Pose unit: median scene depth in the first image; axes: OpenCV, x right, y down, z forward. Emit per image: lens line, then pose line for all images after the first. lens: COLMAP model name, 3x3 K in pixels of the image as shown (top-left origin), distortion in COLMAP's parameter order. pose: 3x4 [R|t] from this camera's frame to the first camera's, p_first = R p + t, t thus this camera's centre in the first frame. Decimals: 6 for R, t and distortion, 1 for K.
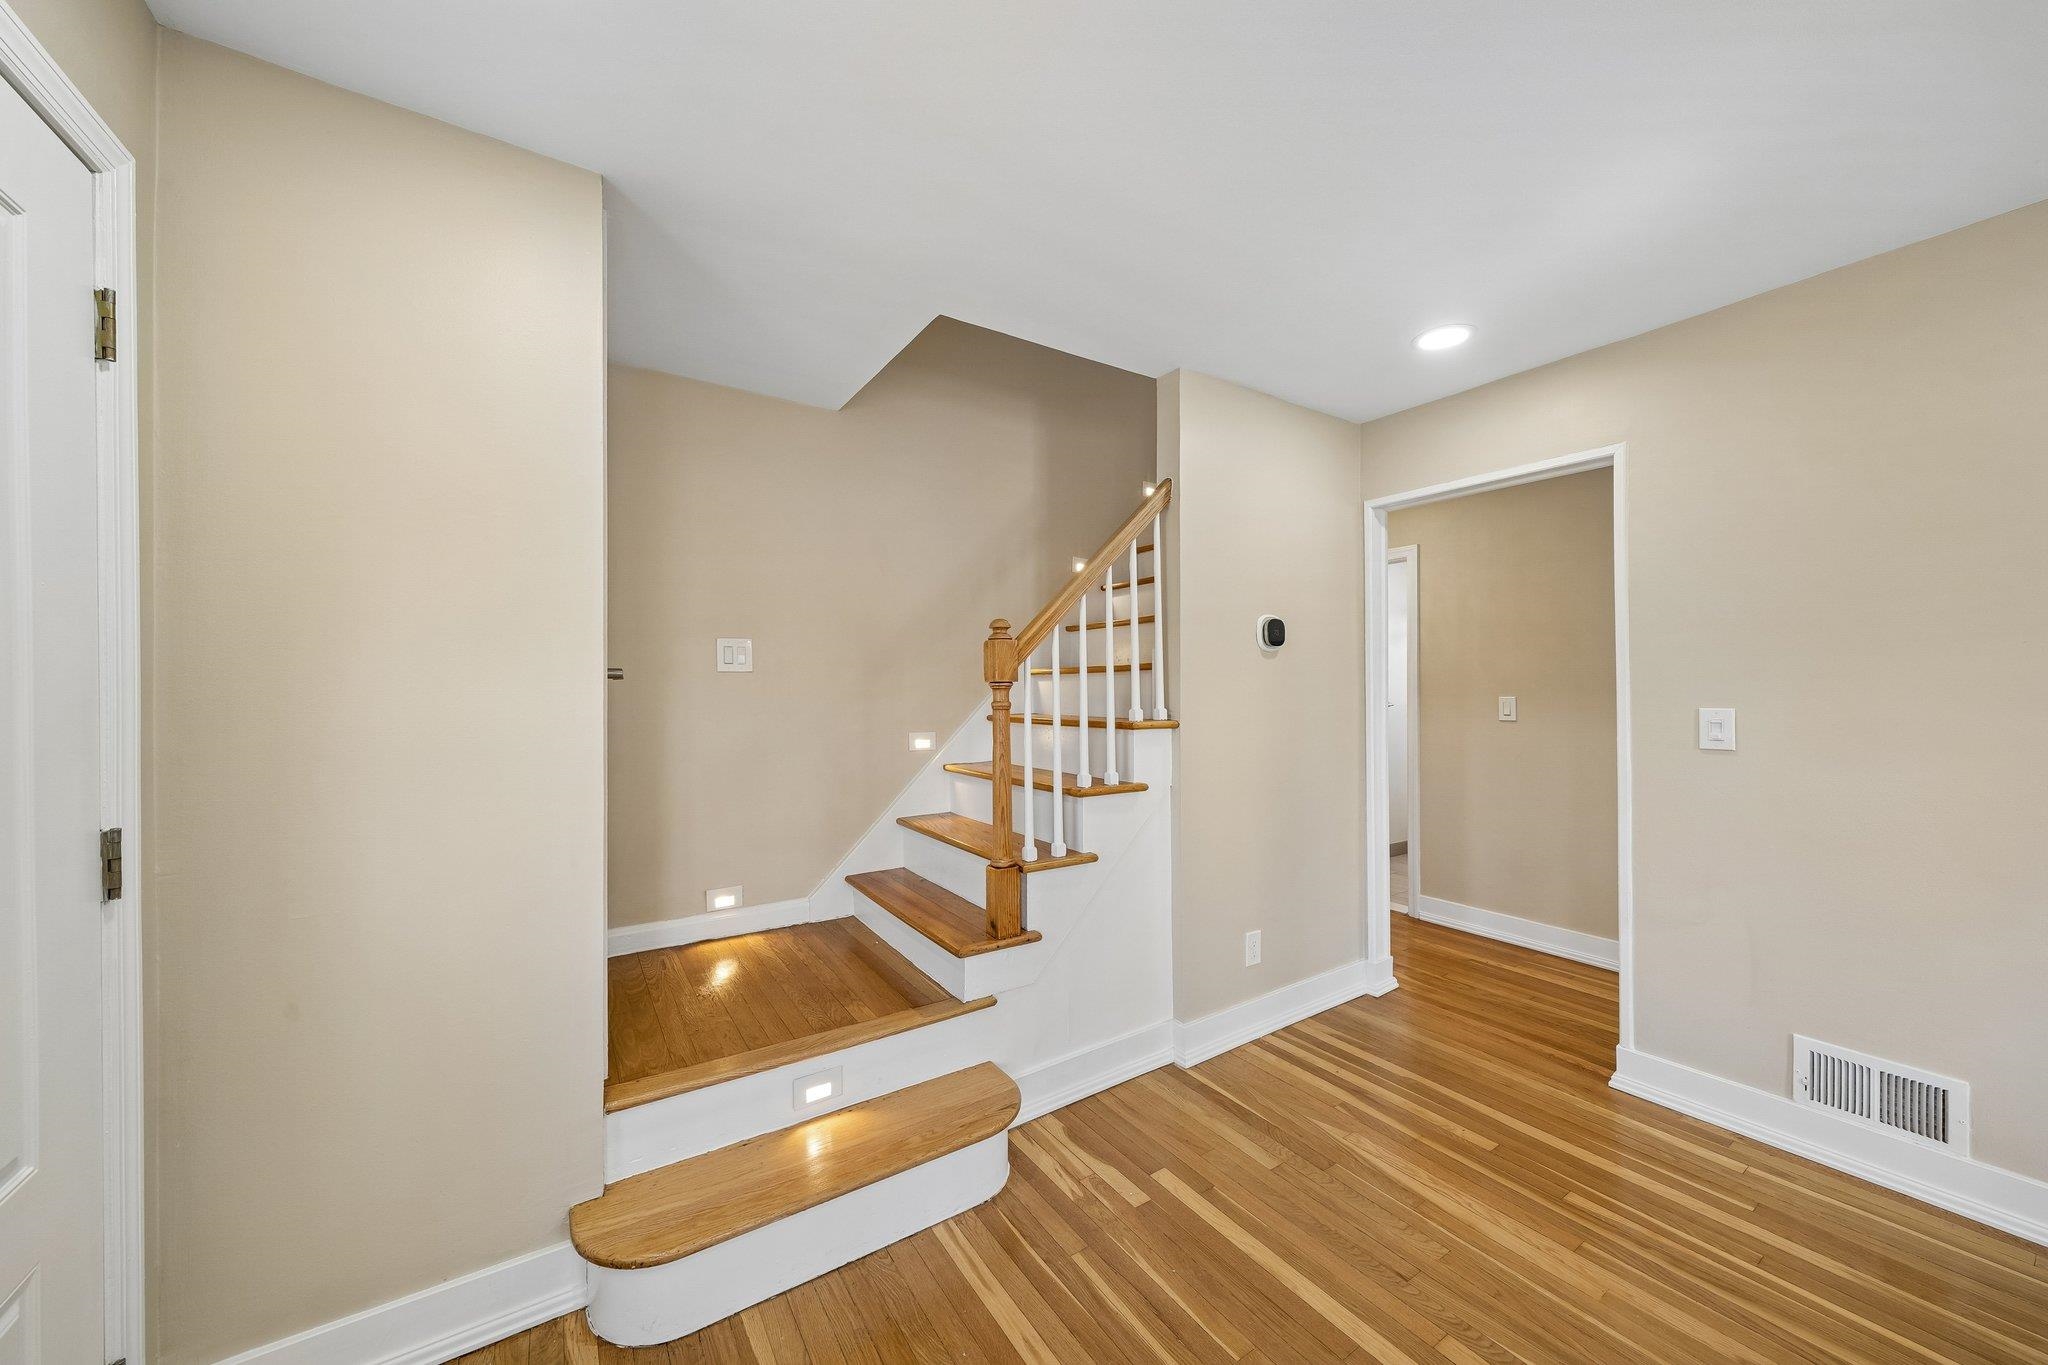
lens RADIAL K [[720.2, 0, 1019.6], [0, 720.2, 671.7], [0, 0, 1]] dist [-0.020068, 0.000196]
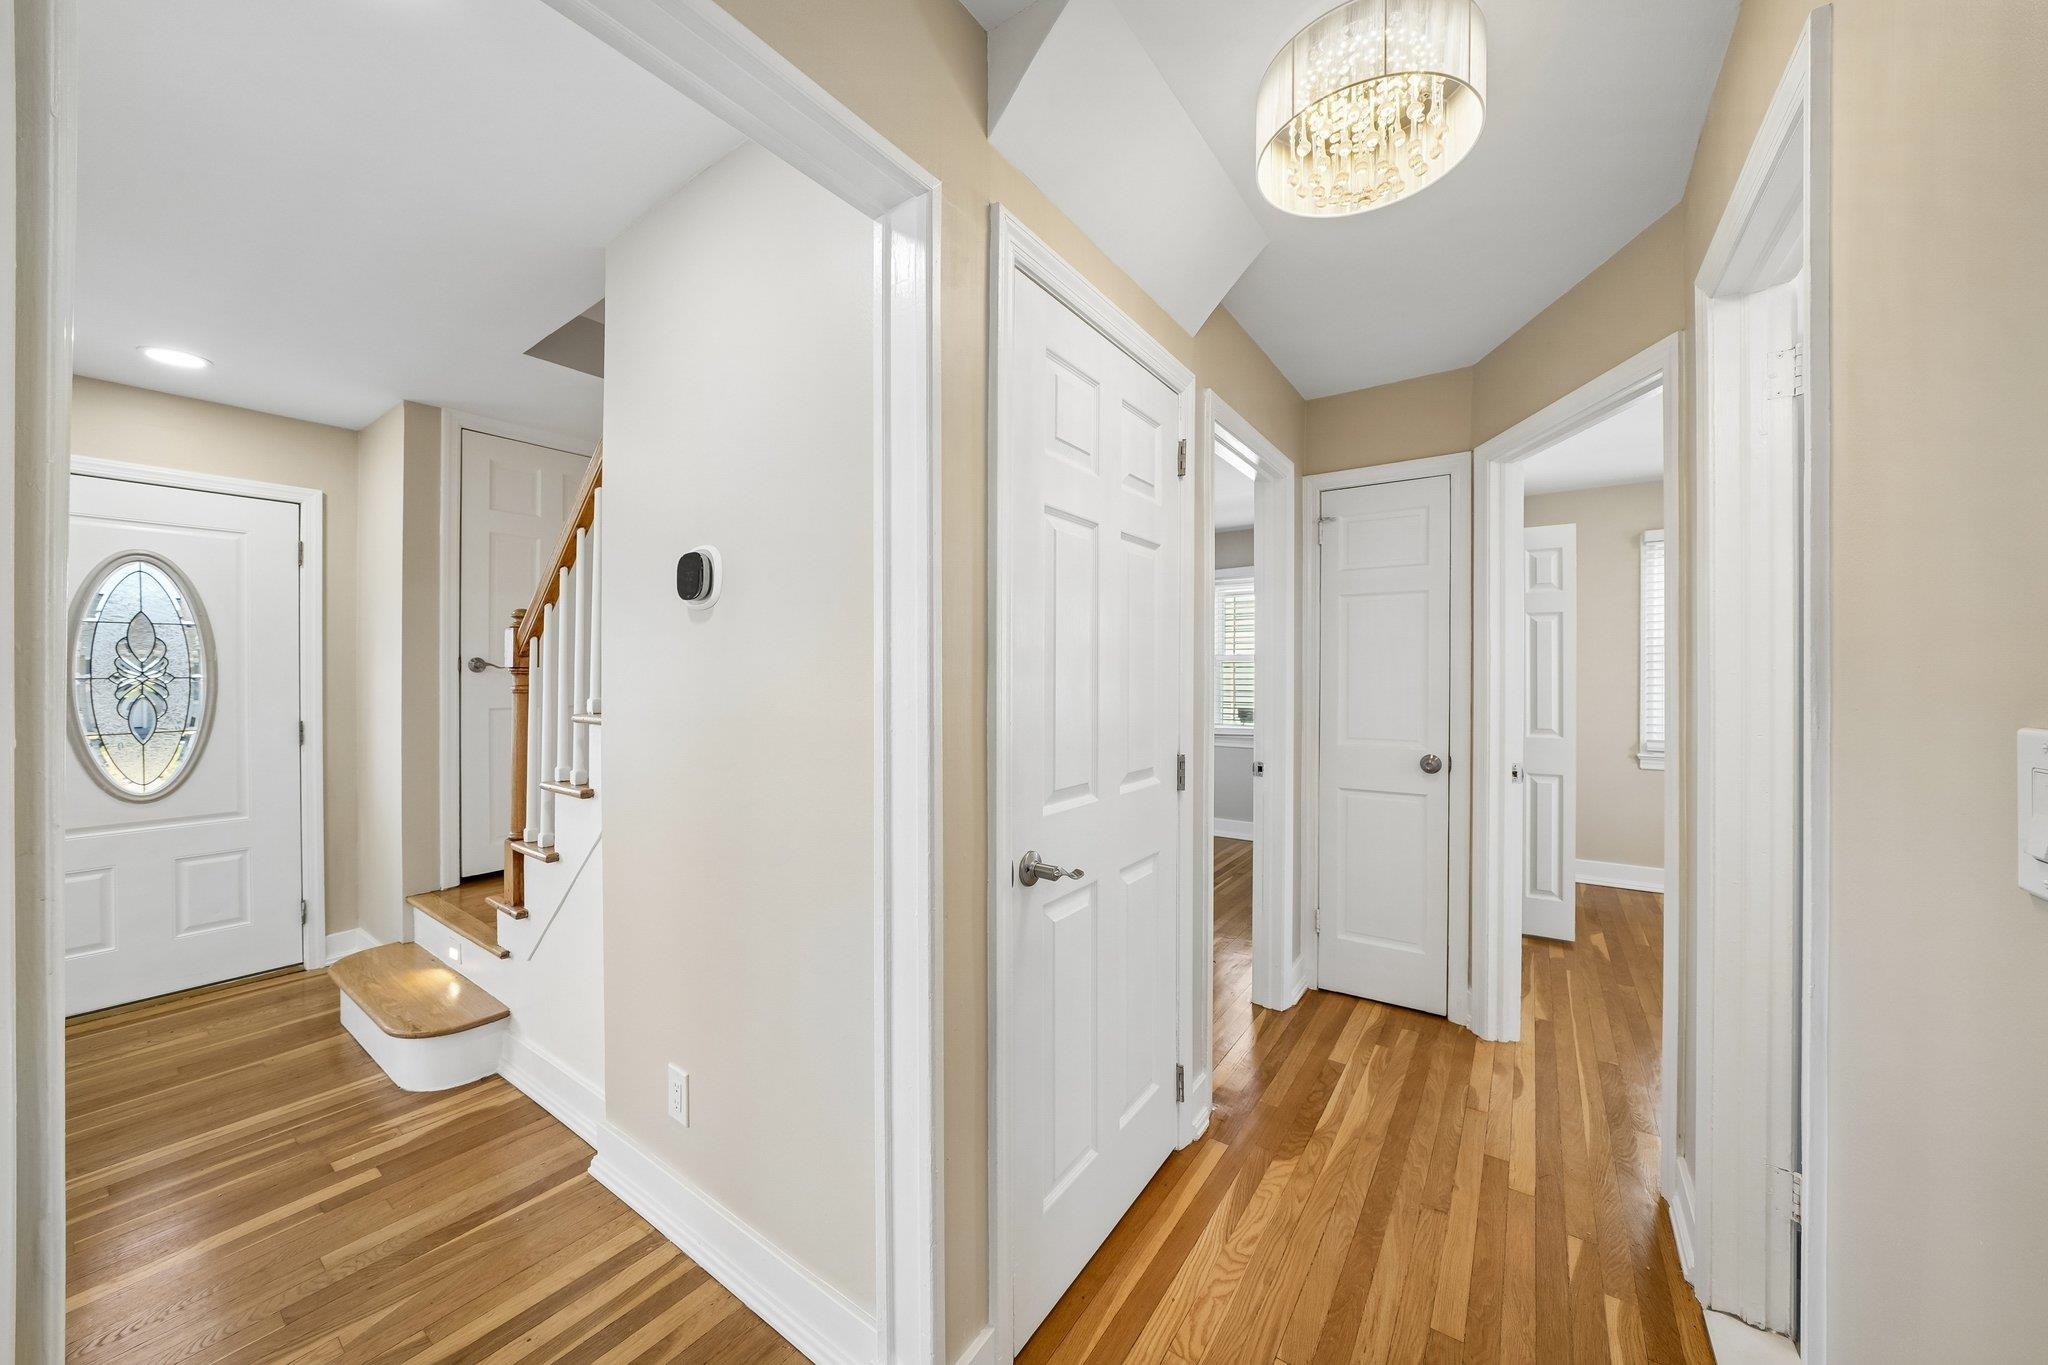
lens RADIAL K [[720.2, 0, 1019.6], [0, 720.2, 671.7], [0, 0, 1]] dist [-0.020068, 0.000196]
pose [[0.369685, -0.003048, -0.929152, 1.410557], [0.022204, 0.999738, 0.005555, 0.034332], [0.928892, -0.022685, 0.369656, 1.478578]]
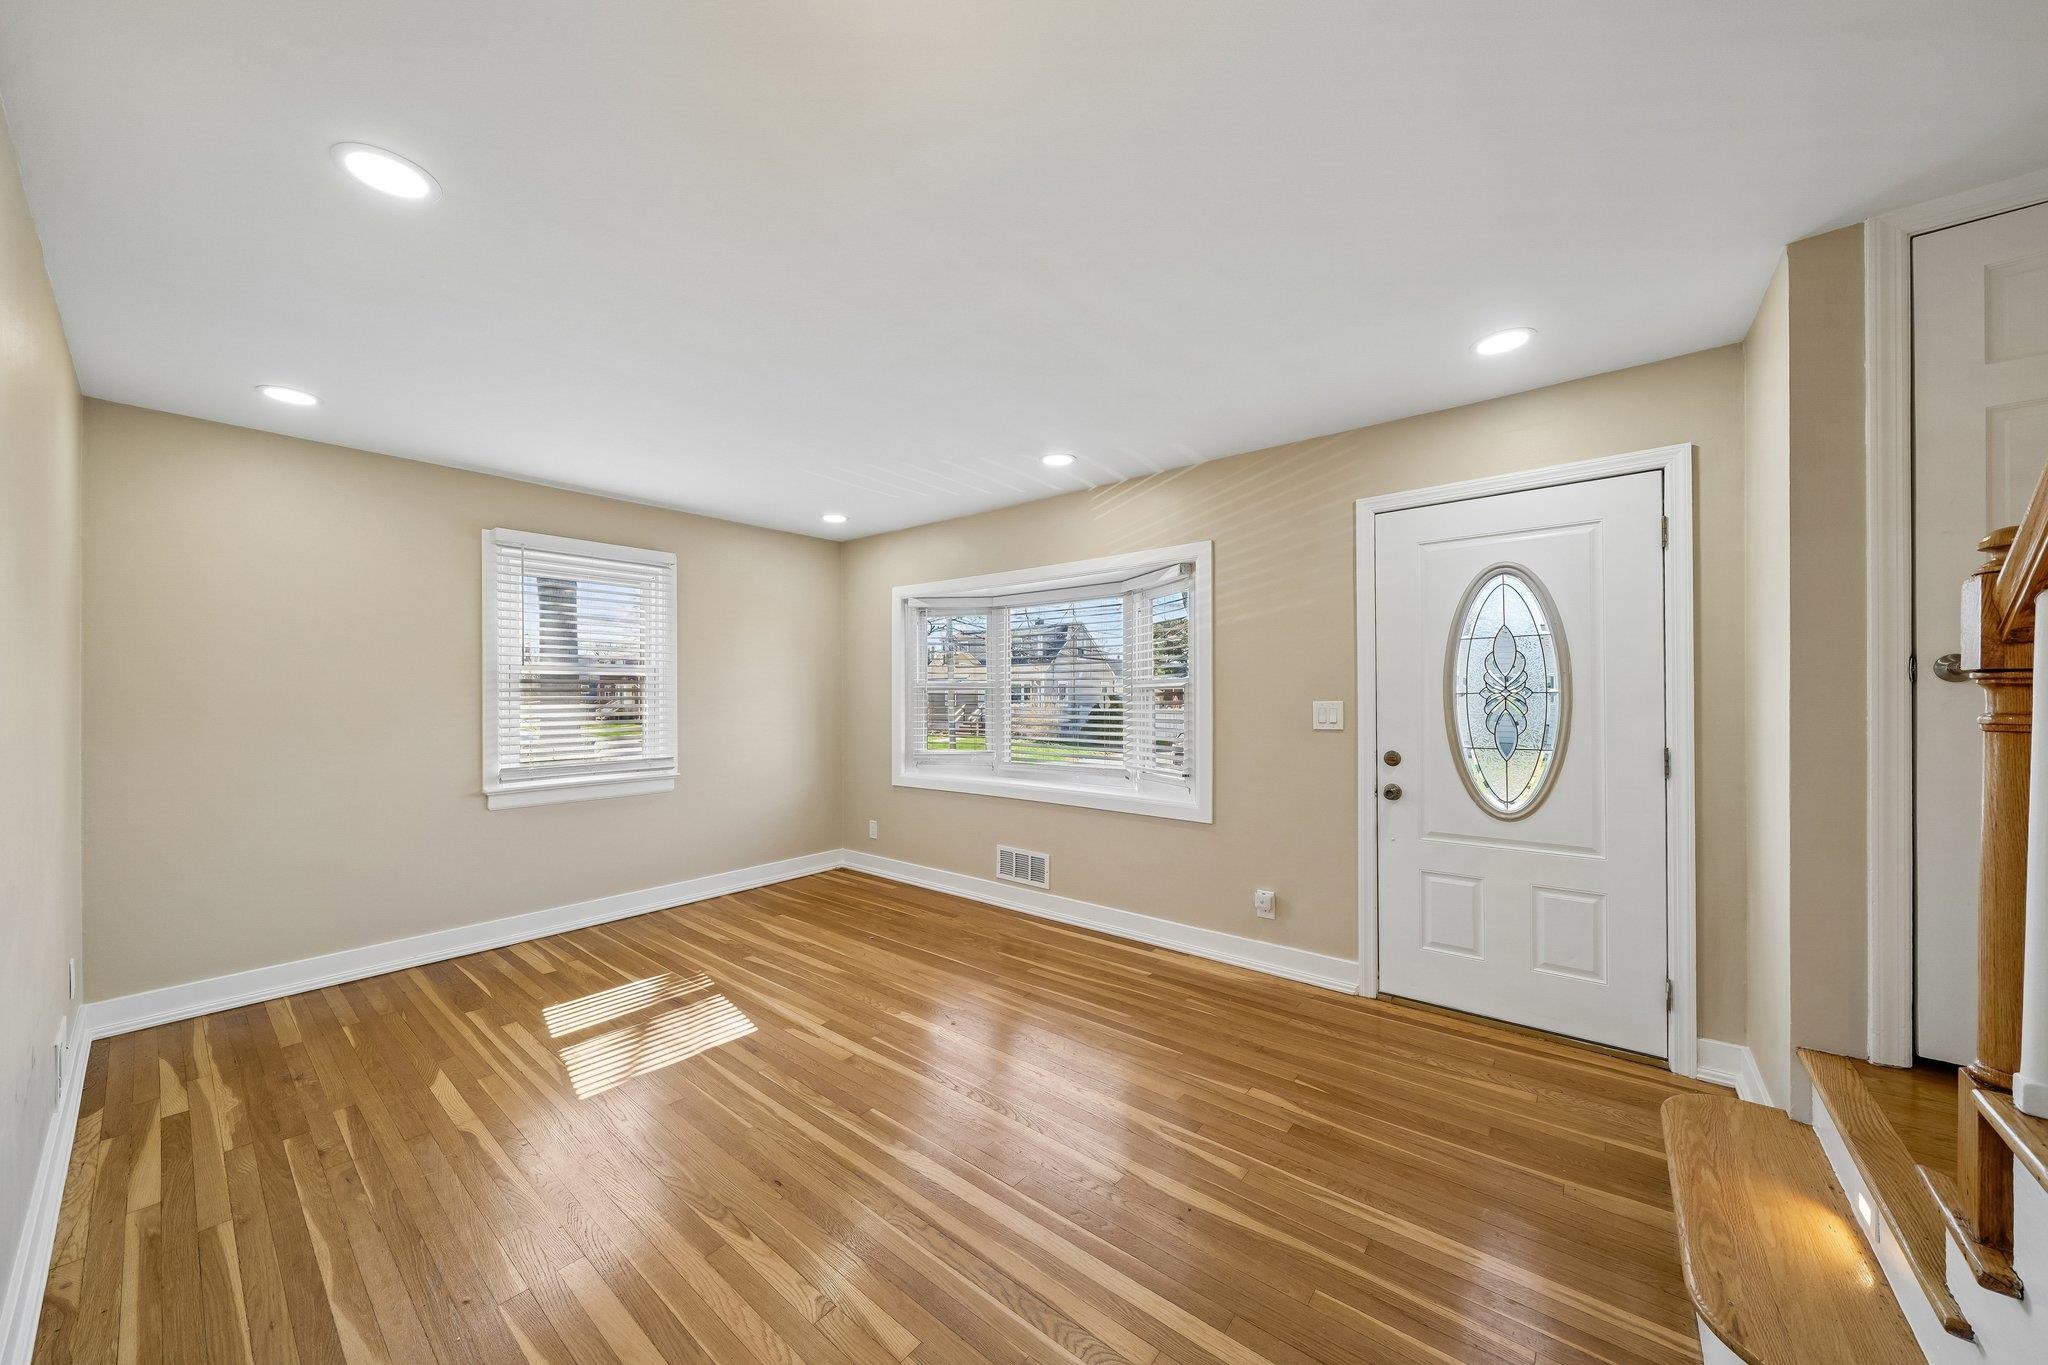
lens RADIAL K [[713.3, 0, 1020.9], [0, 713.3, 694.8], [0, 0, 1]] dist [-0.002261, -0.000306]
pose [[-0.951491, 0.009106, -0.307542, 0.782060], [0.015769, 0.999692, -0.019186, 0.031573], [0.307273, -0.023105, -0.951341, 1.398016]]
